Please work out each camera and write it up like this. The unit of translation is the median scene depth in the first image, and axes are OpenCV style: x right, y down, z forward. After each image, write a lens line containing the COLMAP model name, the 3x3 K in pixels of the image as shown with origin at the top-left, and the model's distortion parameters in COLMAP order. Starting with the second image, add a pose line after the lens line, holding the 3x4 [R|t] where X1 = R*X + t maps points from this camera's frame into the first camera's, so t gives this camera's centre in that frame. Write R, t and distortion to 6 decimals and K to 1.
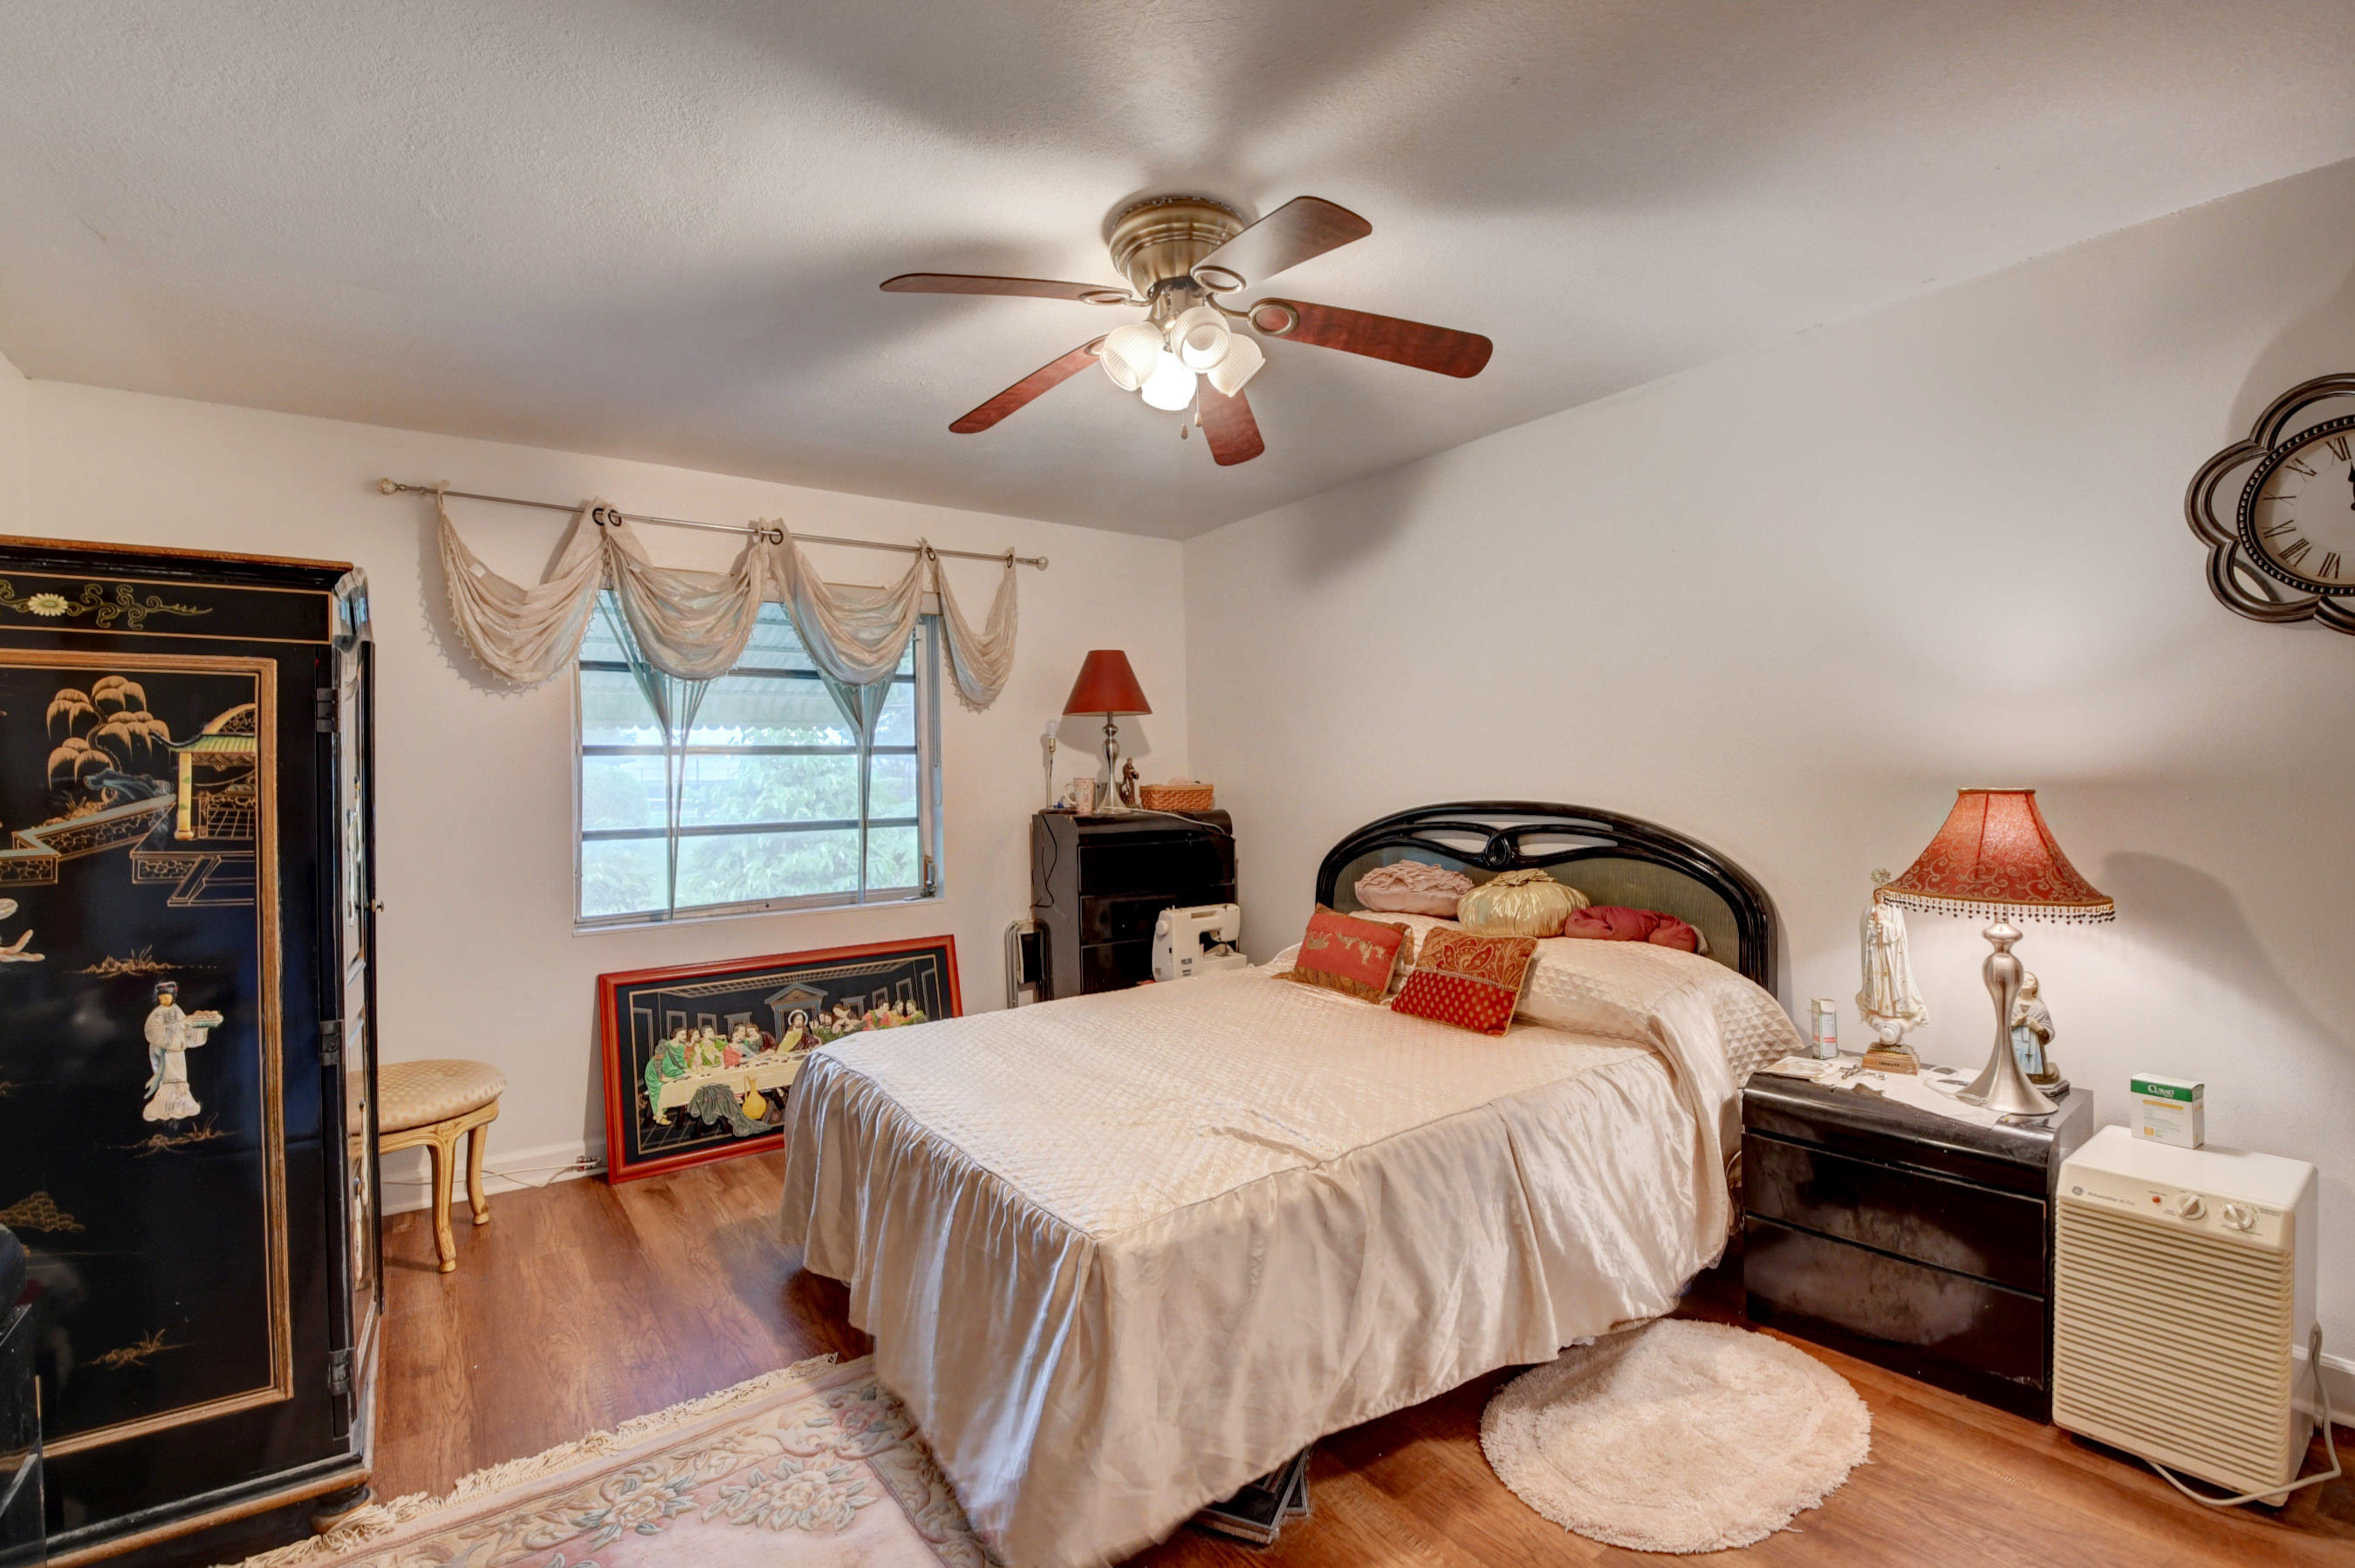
lens RADIAL K [[1031.1, 0, 1172.8], [0, 1031.1, 781.4], [0, 0, 1]] dist [0.067232, -0.042810]
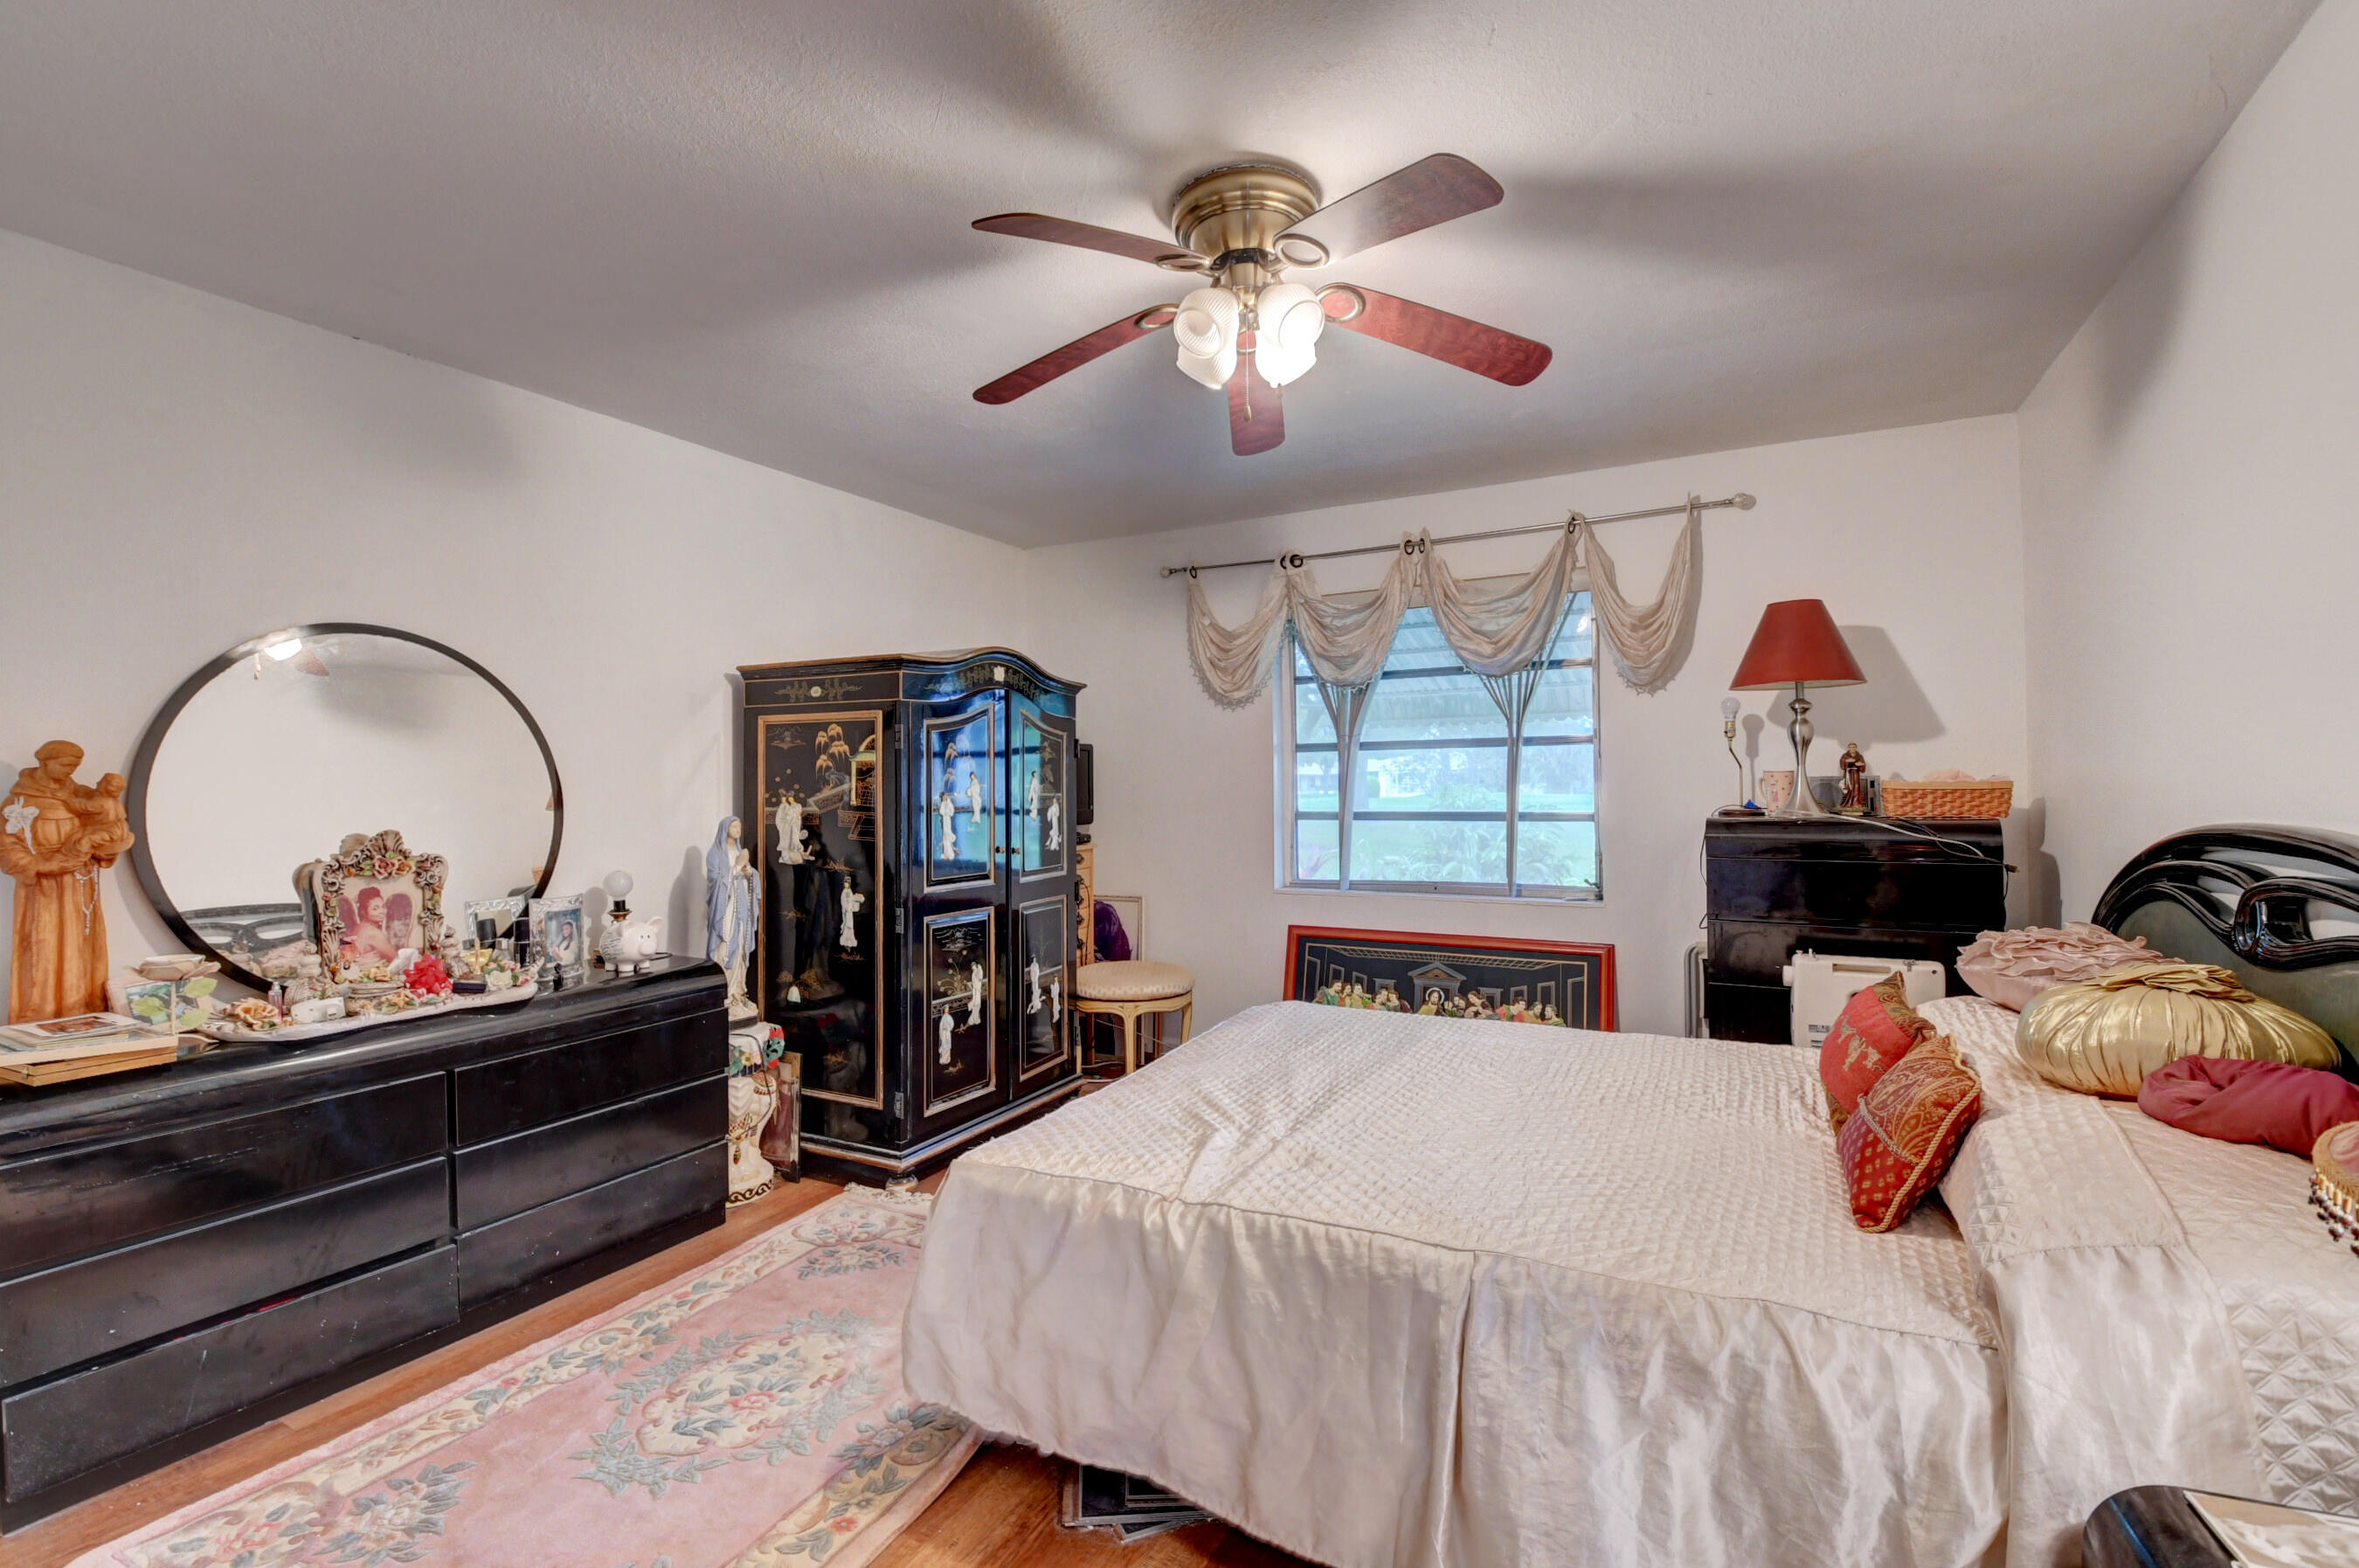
lens RADIAL K [[1032.8, 0, 1174.8], [0, 1032.8, 781.4], [0, 0, 1]] dist [0.067232, -0.042810]
pose [[0.469247, 0.014242, -0.882952, 0.464244], [0.000155, 0.999869, 0.016210, -0.009194], [0.883067, -0.007743, 0.469183, 0.275456]]
